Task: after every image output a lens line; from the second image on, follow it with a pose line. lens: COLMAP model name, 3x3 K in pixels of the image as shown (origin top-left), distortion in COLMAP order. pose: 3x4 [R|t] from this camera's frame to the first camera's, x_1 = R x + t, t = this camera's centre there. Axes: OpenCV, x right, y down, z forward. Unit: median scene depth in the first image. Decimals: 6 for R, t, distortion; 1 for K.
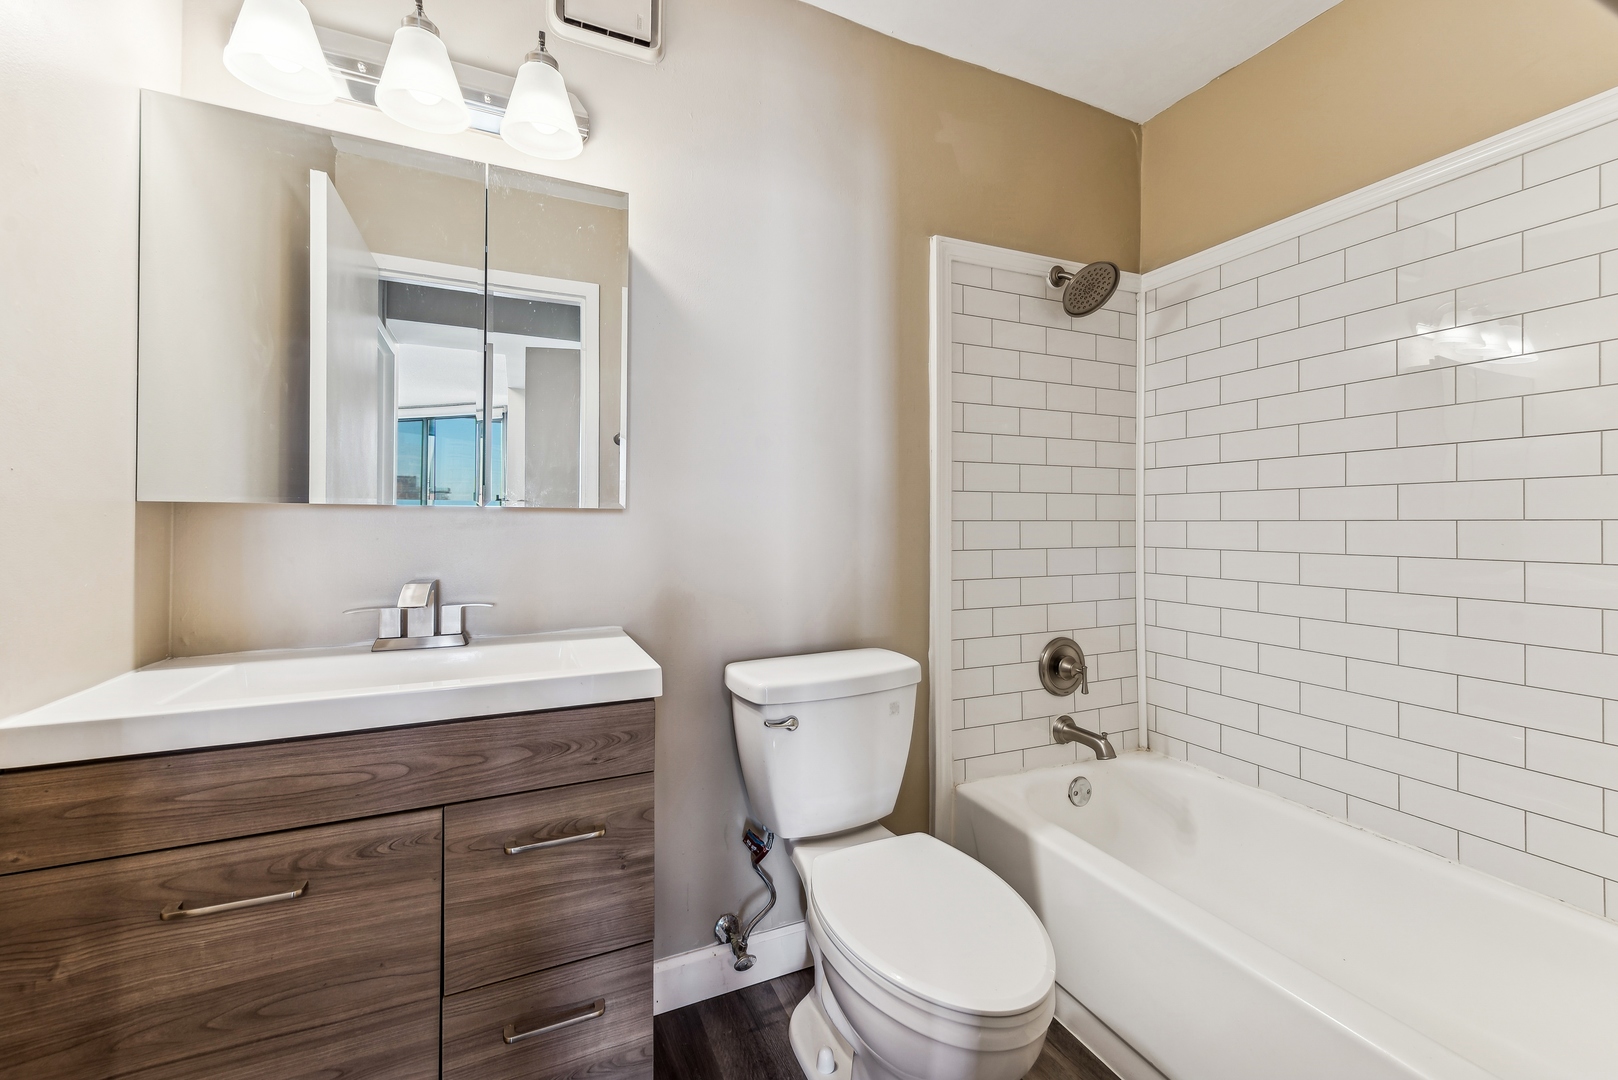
lens RADIAL K [[642.3, 0, 808.3], [0, 642.3, 534.0], [0, 0, 1]] dist [0.010425, -0.002747]
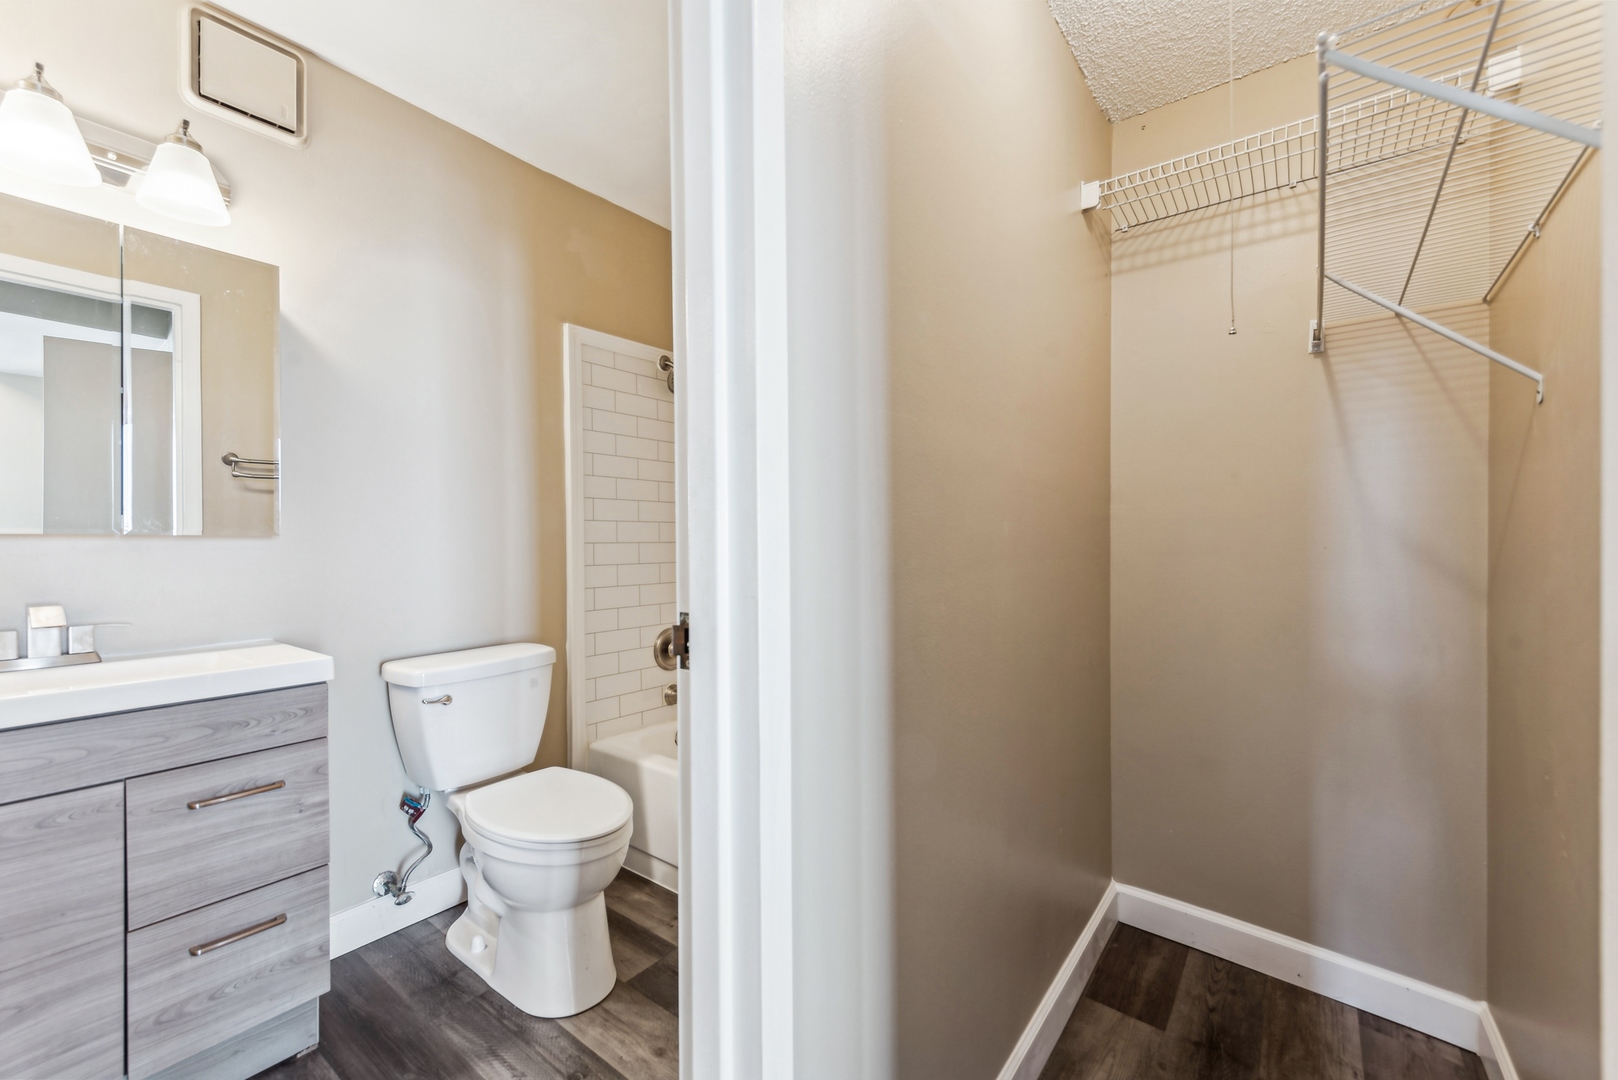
lens RADIAL K [[642.3, 0, 811.1], [0, 642.3, 553.0], [0, 0, 1]] dist [0.010425, -0.002747]
pose [[0.876112, -0.012241, 0.481952, -0.003468], [0.011298, 0.999924, 0.004860, -0.002463], [-0.481975, 0.001187, 0.876184, -0.481597]]
